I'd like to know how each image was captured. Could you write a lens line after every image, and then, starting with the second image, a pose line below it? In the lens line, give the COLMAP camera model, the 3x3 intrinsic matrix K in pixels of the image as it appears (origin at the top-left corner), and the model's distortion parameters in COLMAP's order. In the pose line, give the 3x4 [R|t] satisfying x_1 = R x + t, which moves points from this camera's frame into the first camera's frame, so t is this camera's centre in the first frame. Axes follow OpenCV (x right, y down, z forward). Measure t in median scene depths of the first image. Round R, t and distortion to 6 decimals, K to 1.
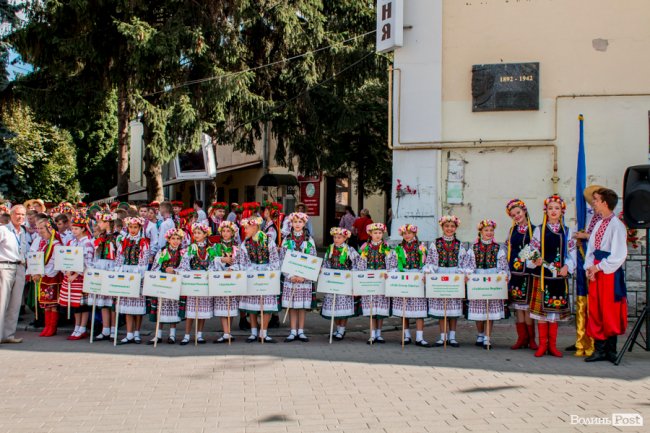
lens RADIAL K [[1992.9, 0, 325.0], [0, 1992.9, 216.5], [0, 0, 1]] dist [-0.040993, 1.147599]
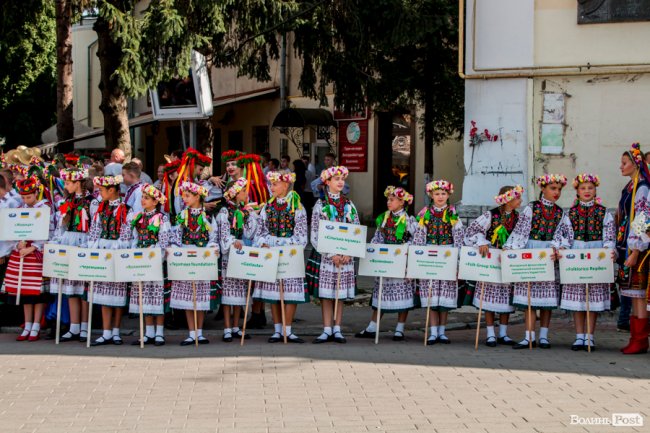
lens RADIAL K [[1992.9, 0, 325.0], [0, 1992.9, 216.5], [0, 0, 1]] dist [-0.040993, 1.147599]
pose [[0.999881, -0.004366, -0.014776, -0.005816], [0.004684, 0.999756, 0.021571, 0.000138], [0.014678, -0.021637, 0.999658, 0.283372]]
